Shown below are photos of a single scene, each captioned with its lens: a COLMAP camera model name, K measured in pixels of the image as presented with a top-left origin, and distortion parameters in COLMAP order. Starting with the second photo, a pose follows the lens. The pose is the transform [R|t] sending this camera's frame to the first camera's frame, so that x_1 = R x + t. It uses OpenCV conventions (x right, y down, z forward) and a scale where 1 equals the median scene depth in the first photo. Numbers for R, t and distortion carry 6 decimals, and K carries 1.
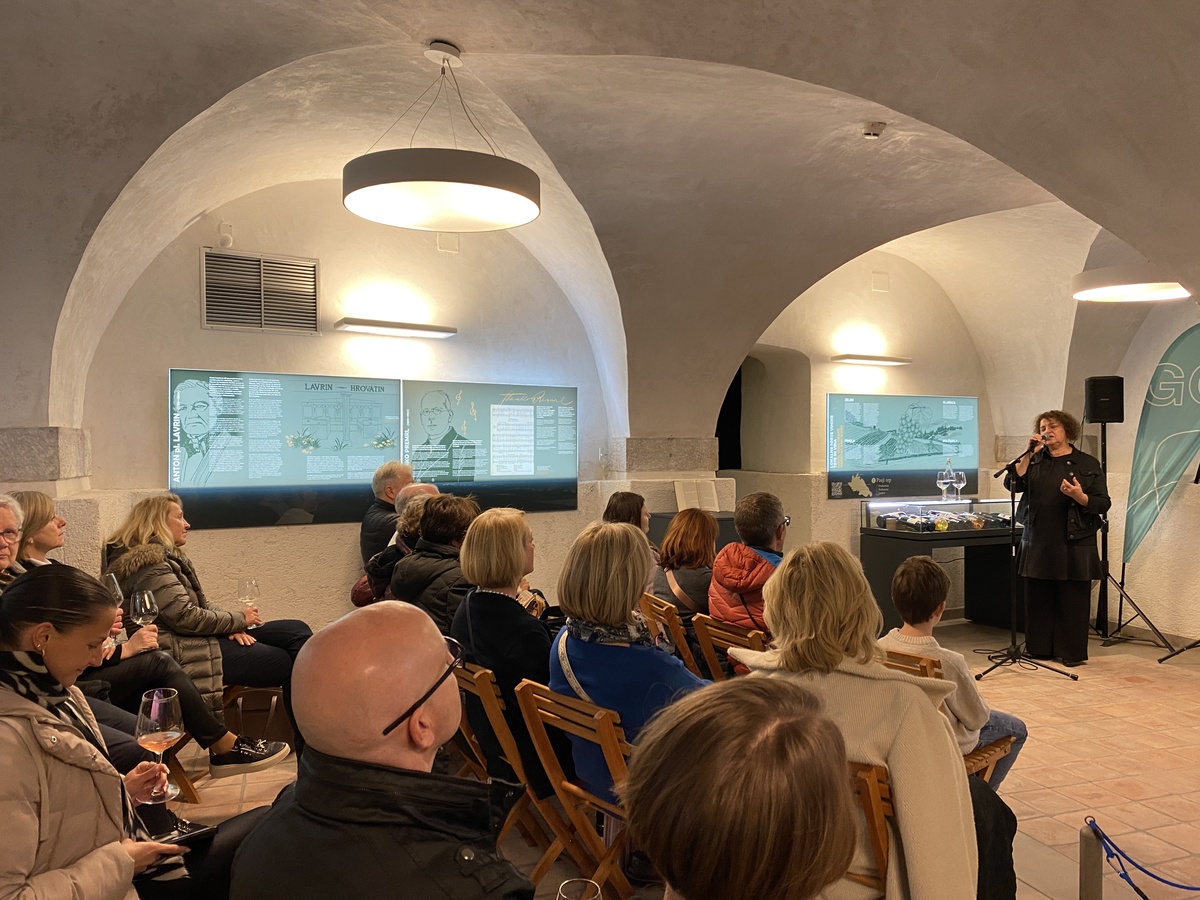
lens RADIAL K [[898.3, 0, 600.0], [0, 898.3, 450.0], [0, 0, 1]] dist [0.001816, -0.006609]
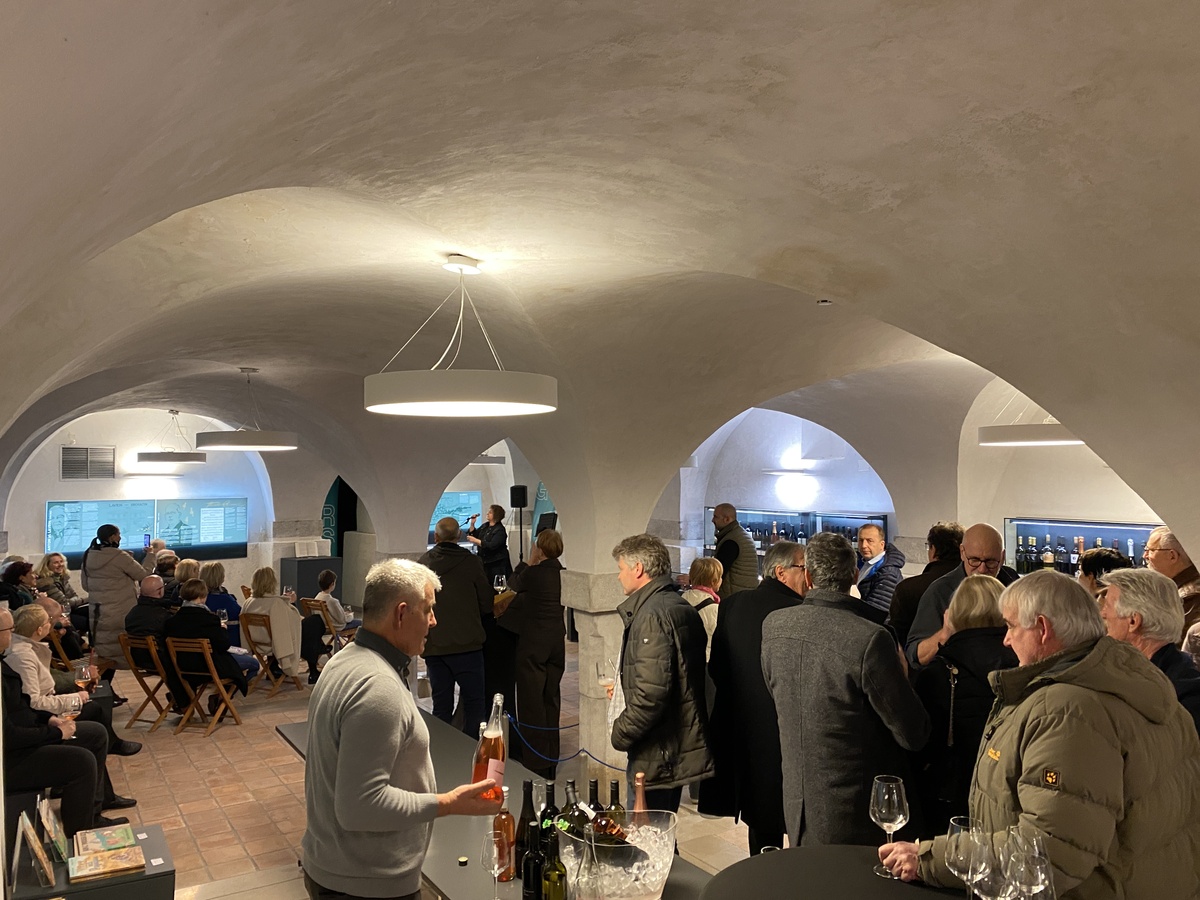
lens RADIAL K [[934.8, 0, 600.0], [0, 934.8, 450.0], [0, 0, 1]] dist [0.000778, -0.001486]
pose [[0.975189, -0.001016, 0.221371, 0.321287], [0.008924, 0.999357, -0.034727, -0.107621], [-0.221193, 0.035841, 0.974571, -1.420317]]
